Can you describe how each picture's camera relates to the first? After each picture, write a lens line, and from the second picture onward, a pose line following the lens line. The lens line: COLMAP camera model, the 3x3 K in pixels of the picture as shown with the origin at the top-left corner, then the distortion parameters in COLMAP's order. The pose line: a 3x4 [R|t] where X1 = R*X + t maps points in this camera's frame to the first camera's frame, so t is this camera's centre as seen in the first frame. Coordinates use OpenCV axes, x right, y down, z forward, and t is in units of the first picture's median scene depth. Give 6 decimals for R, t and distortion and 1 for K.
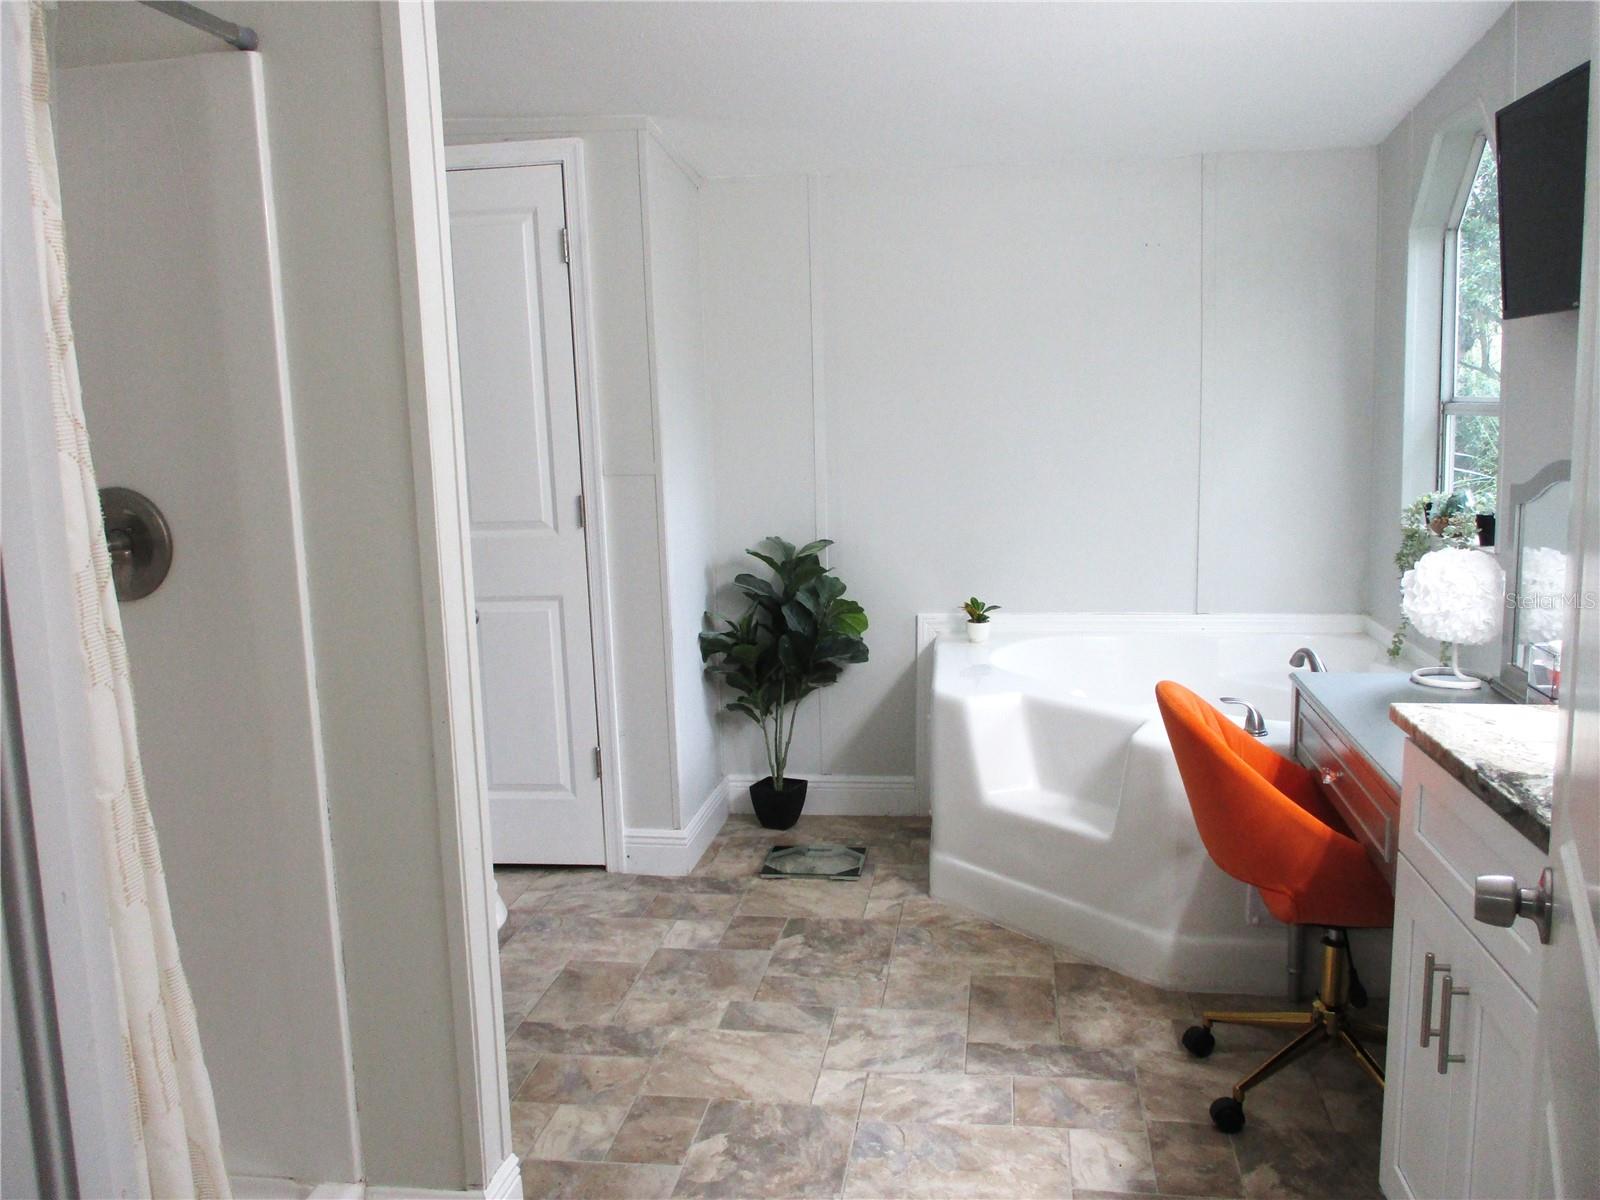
lens RADIAL K [[1402.9, 0, 800.0], [0, 1402.9, 600.0], [0, 0, 1]] dist [-0.073726, -0.006757]
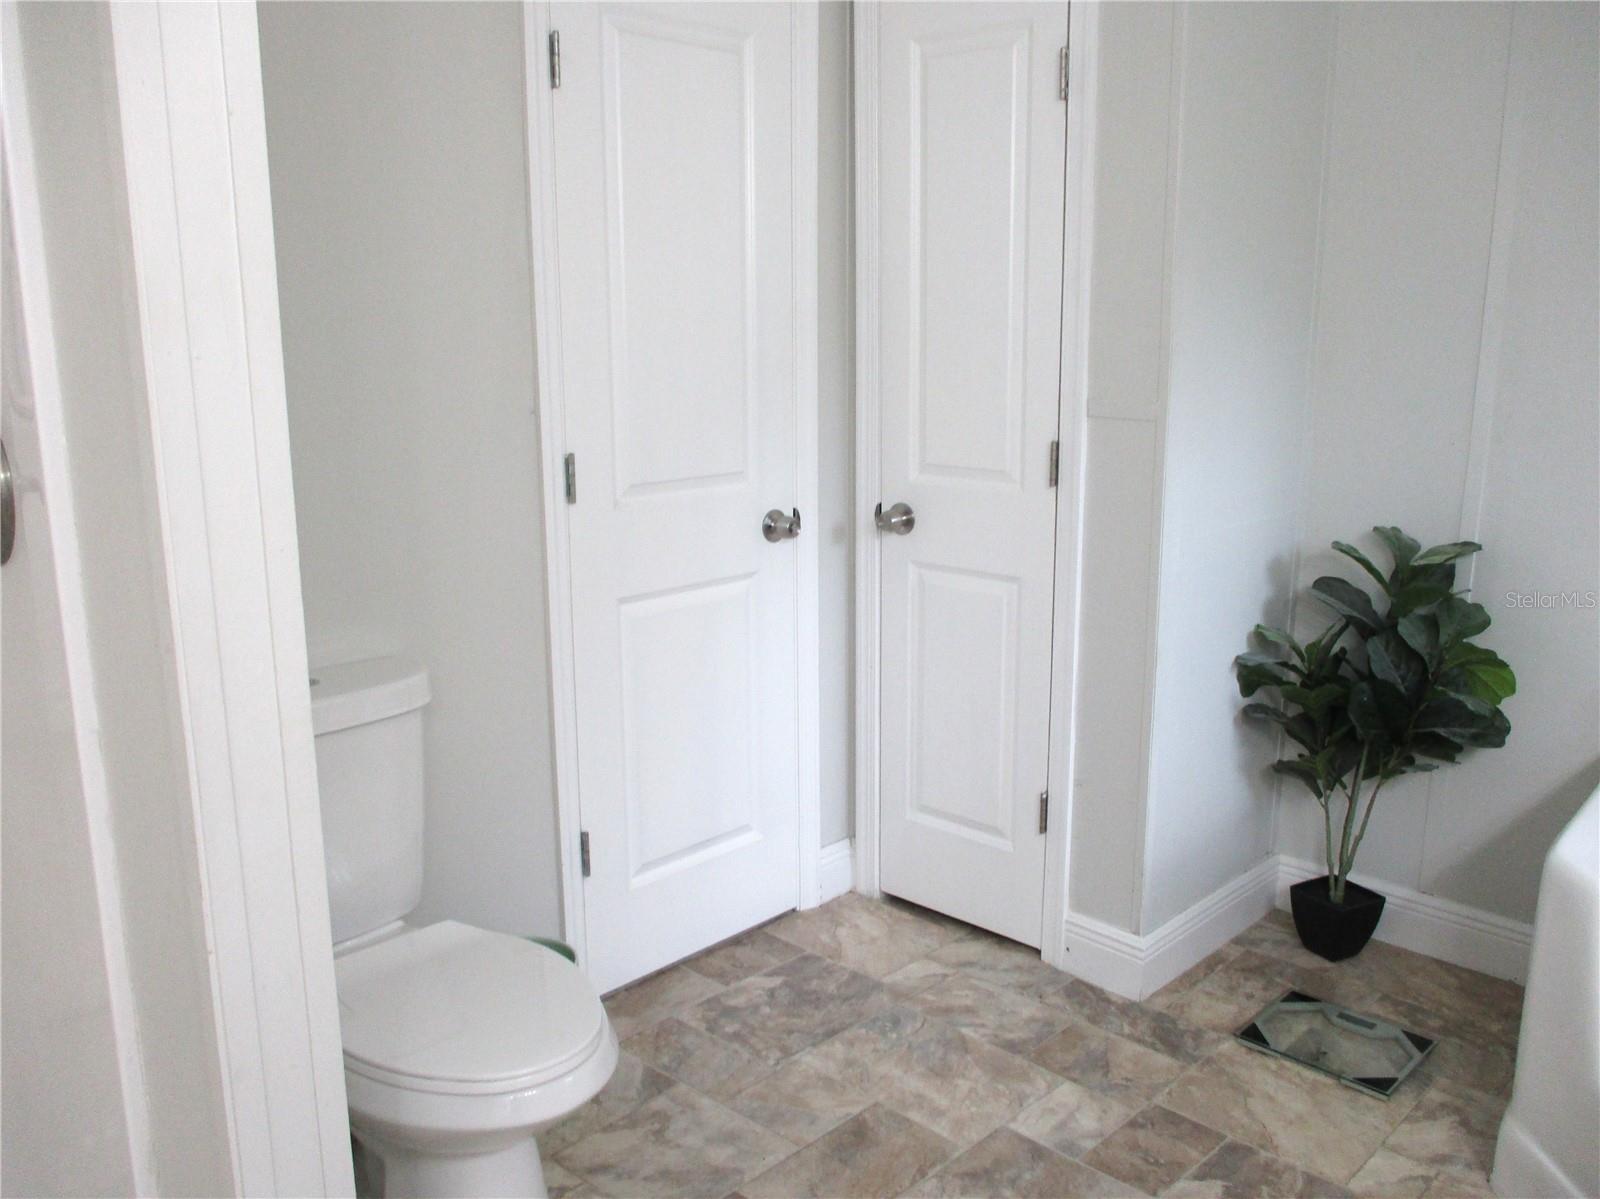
lens RADIAL K [[1340.9, 0, 800.0], [0, 1340.9, 599.5], [0, 0, 1]] dist [-0.027957, -0.003989]
pose [[0.811953, 0.155337, -0.562674, 0.124137], [-0.109656, 0.987371, 0.114345, -0.057481], [0.573330, -0.031142, 0.818733, 0.362333]]
